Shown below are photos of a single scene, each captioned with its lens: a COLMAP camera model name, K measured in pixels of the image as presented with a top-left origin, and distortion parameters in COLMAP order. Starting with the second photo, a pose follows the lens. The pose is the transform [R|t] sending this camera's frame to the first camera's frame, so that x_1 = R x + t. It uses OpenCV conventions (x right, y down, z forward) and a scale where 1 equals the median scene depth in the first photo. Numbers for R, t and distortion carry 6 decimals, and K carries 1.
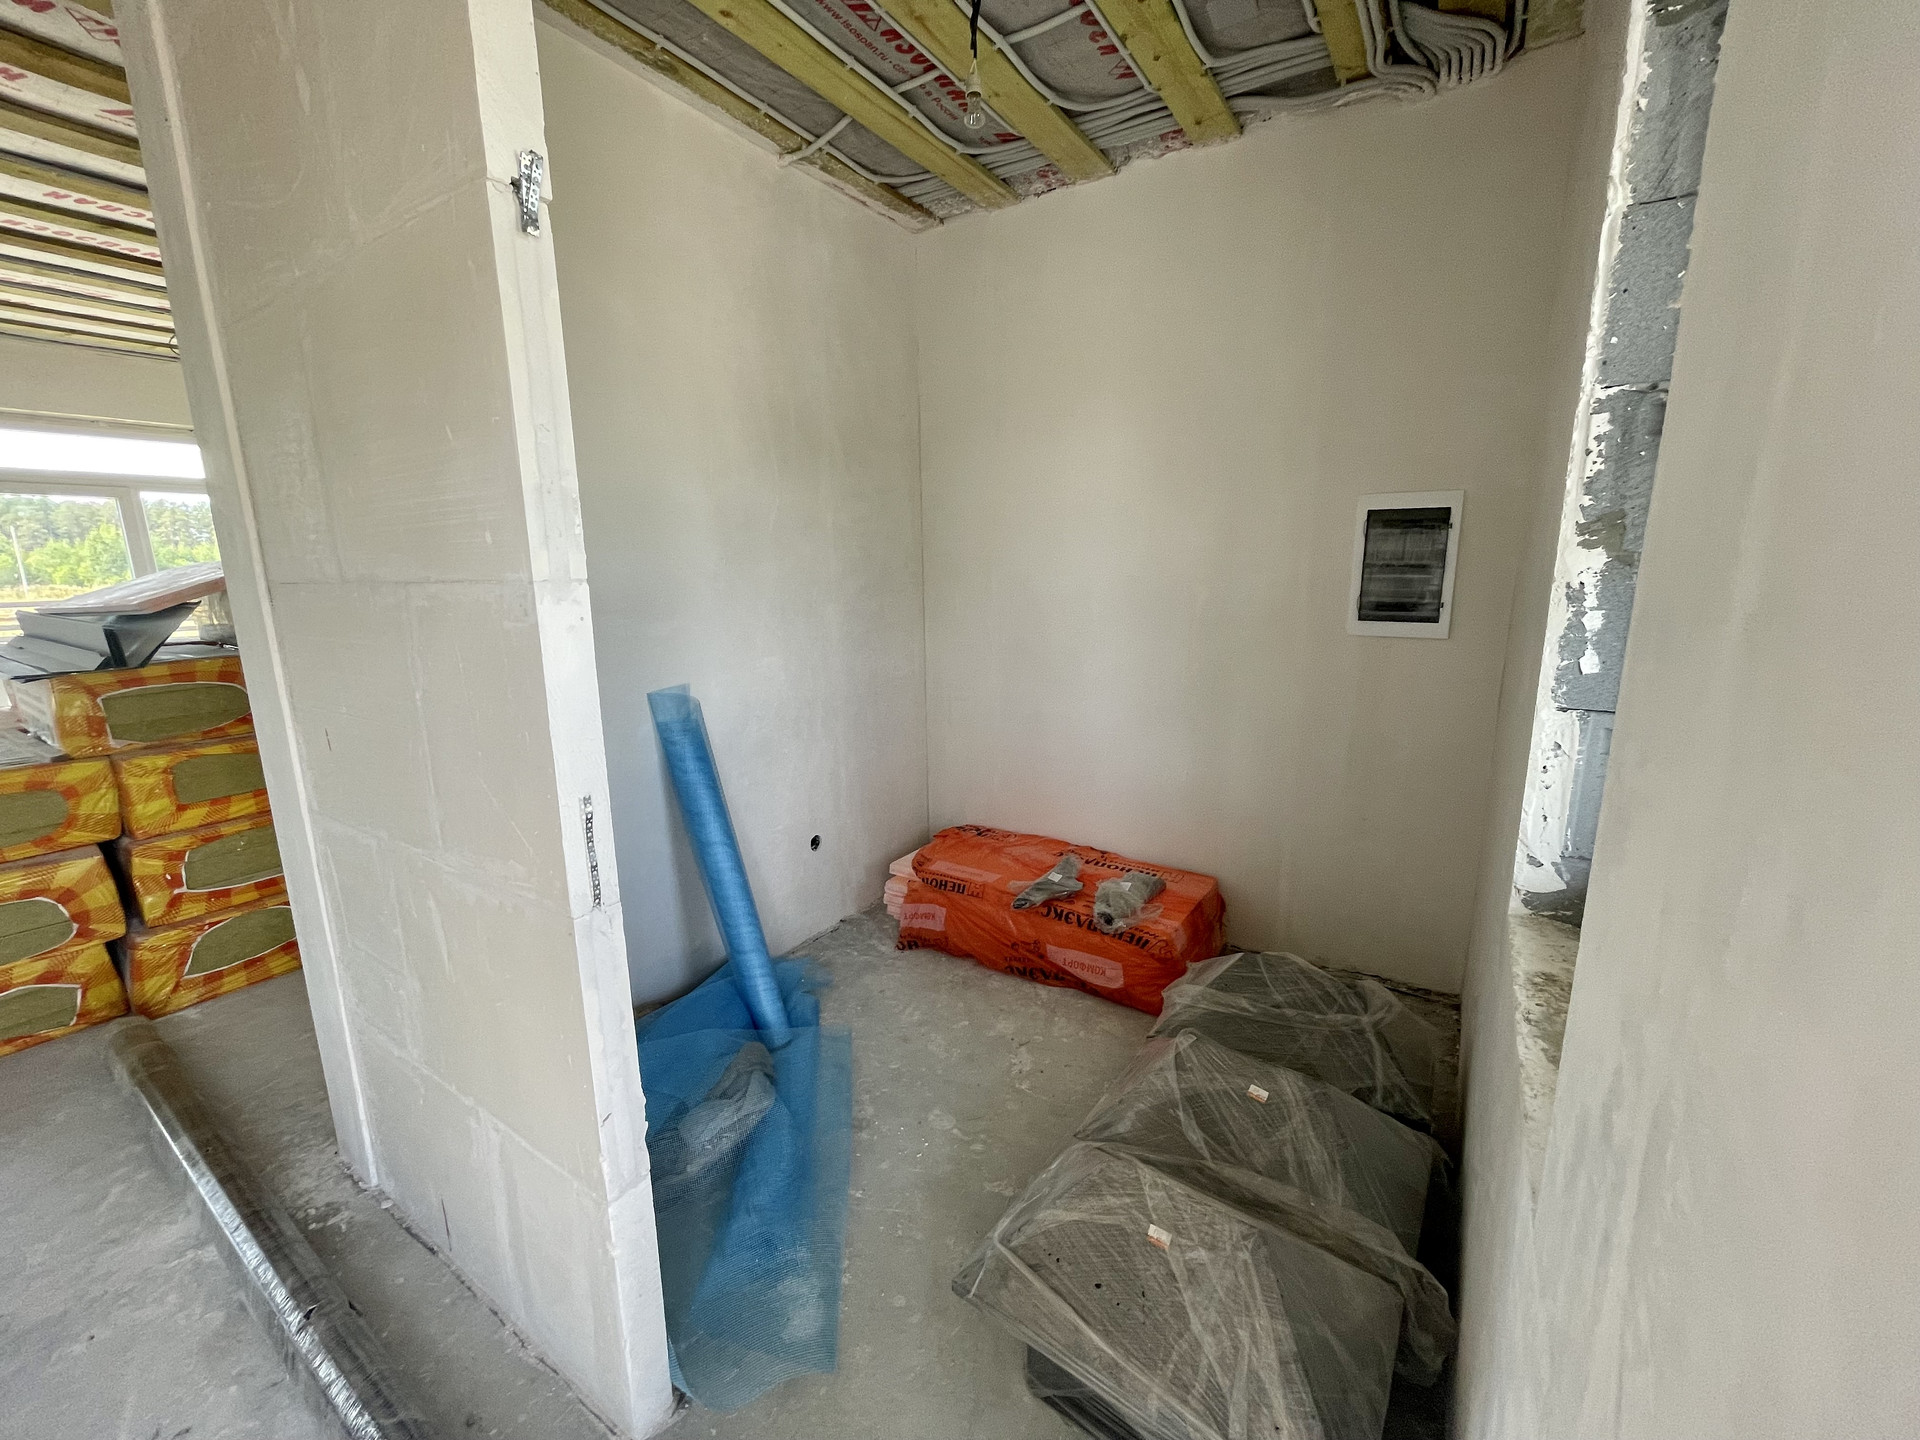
lens RADIAL K [[763.8, 0, 960.0], [0, 763.8, 720.0], [0, 0, 1]] dist [-0.006734, 0.000286]
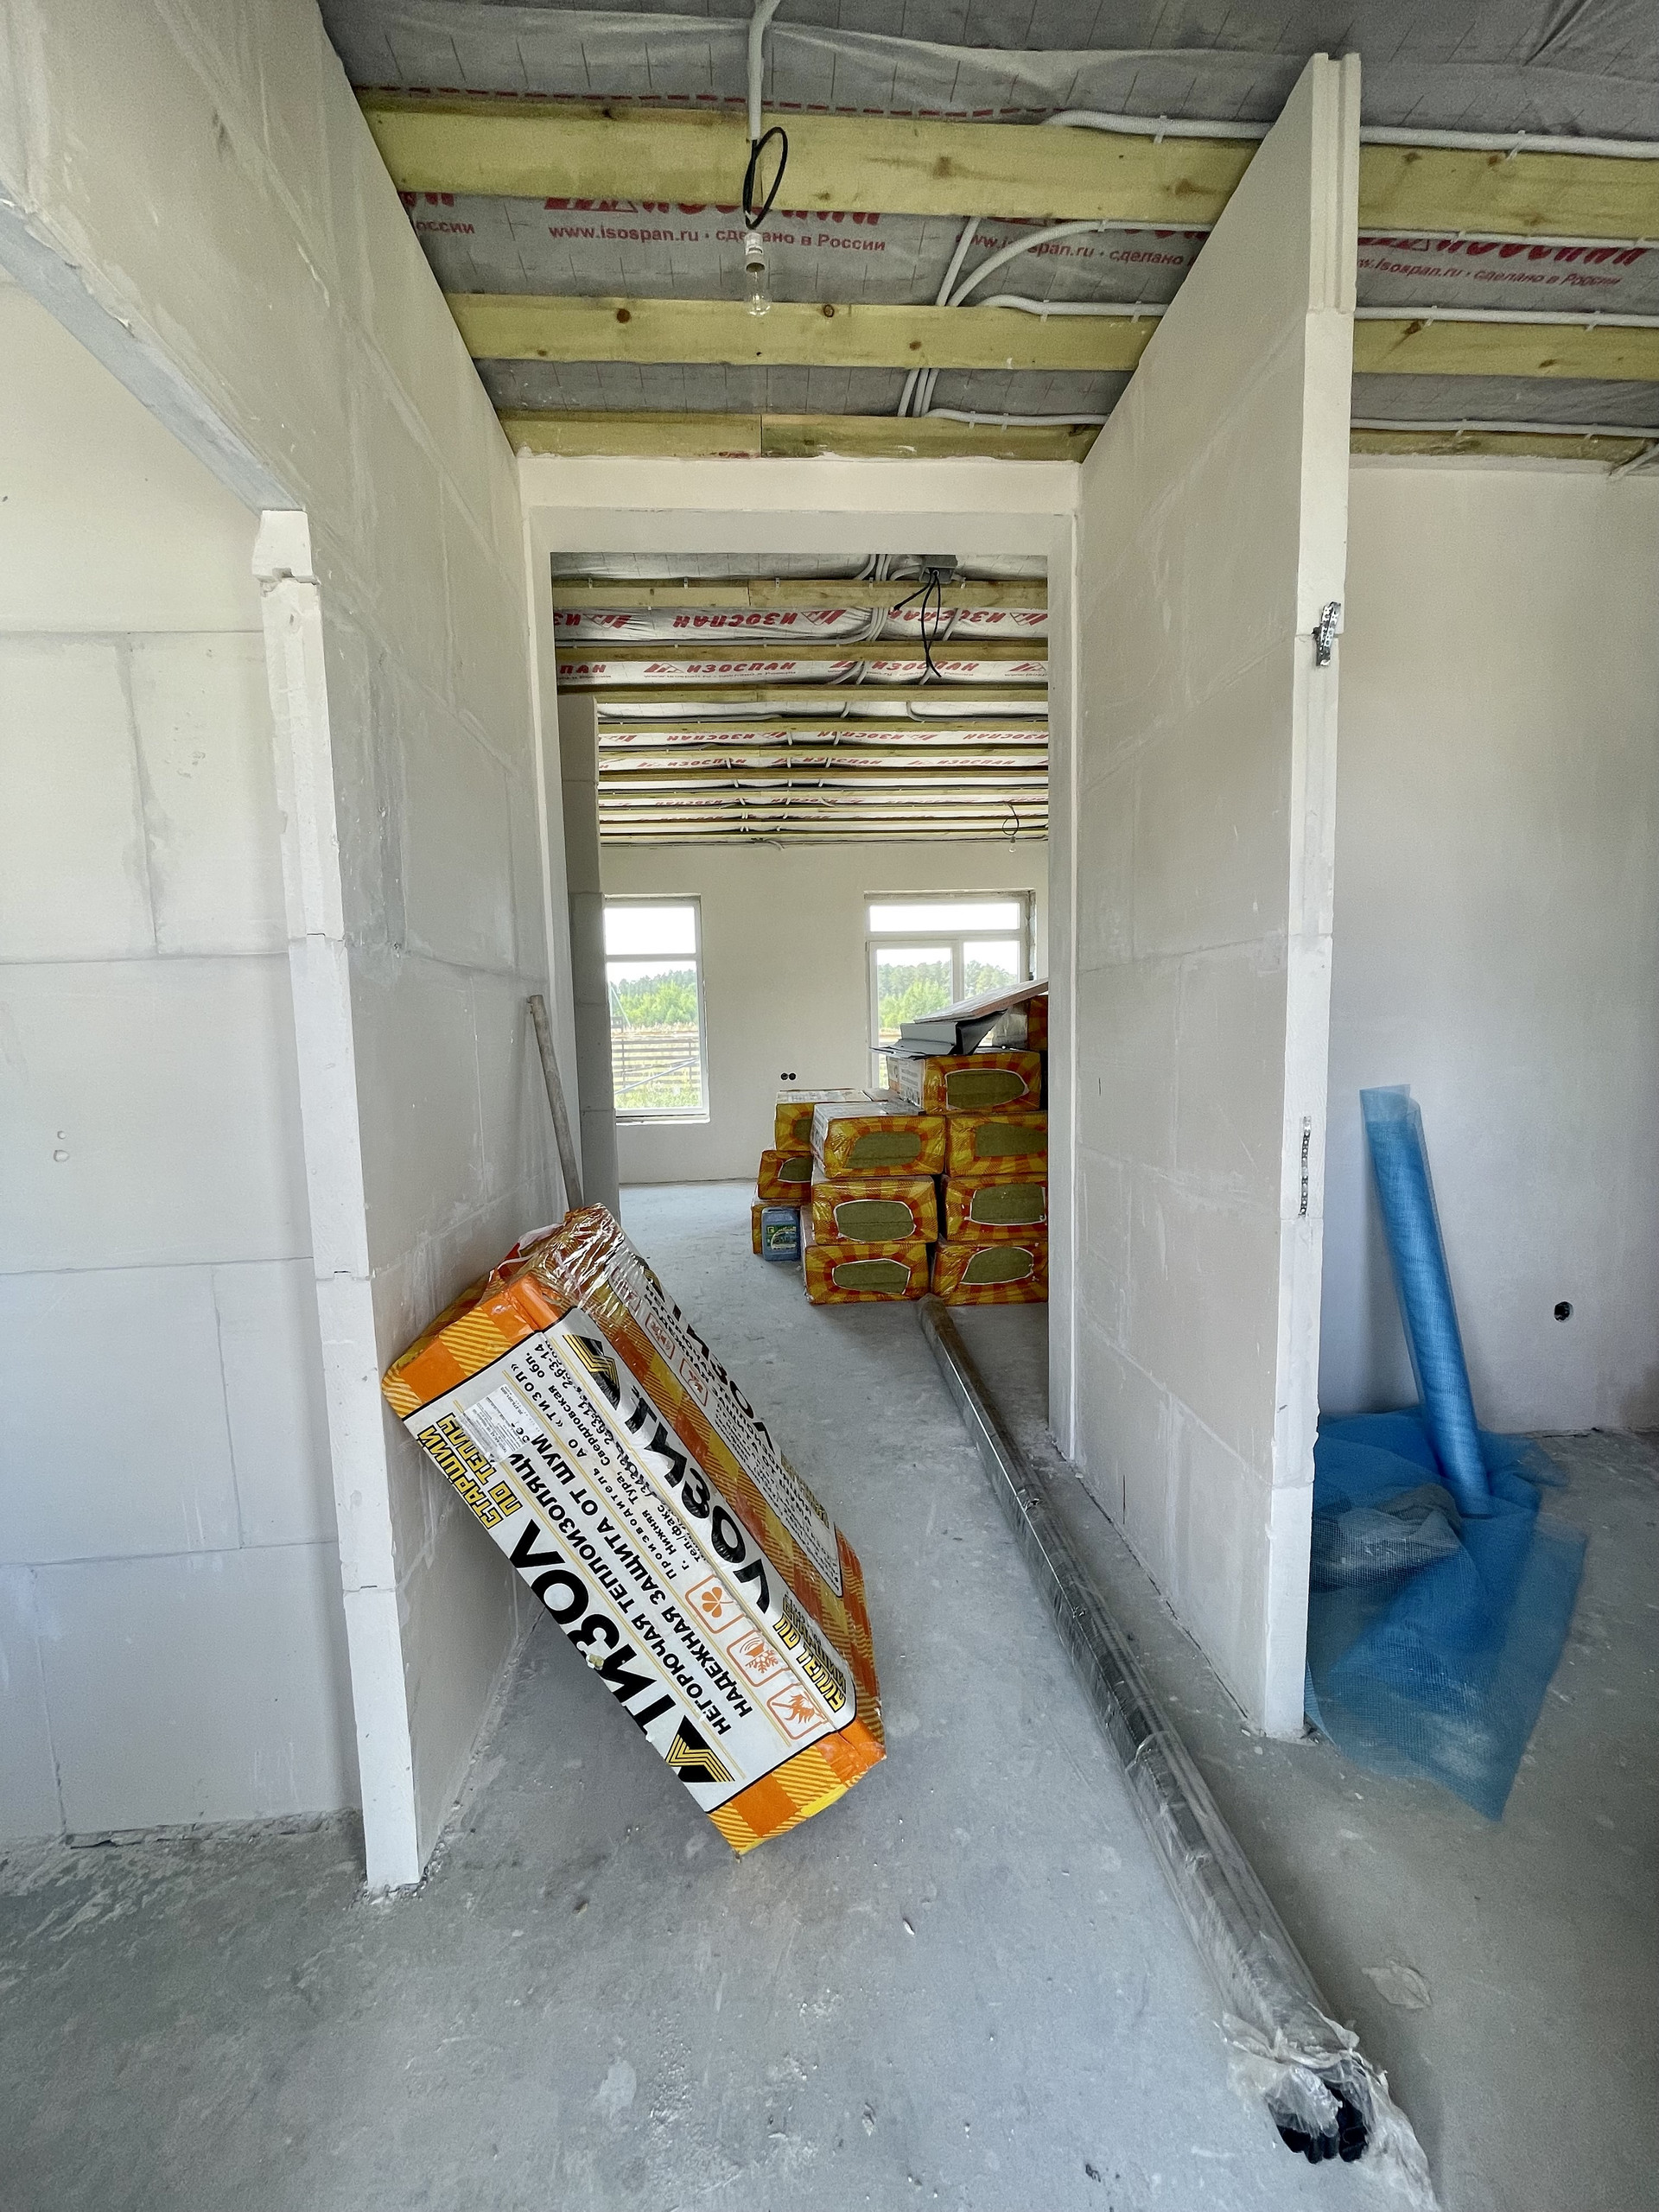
lens RADIAL K [[891.7, 0, 834.7], [0, 891.7, 1111.6], [0, 0, 1]] dist [-0.009025, 0.005611]
pose [[0.609679, 0.074287, -0.789160, 0.076540], [-0.142371, 0.989670, -0.016830, 0.110448], [0.779758, 0.122614, 0.613958, -0.209996]]
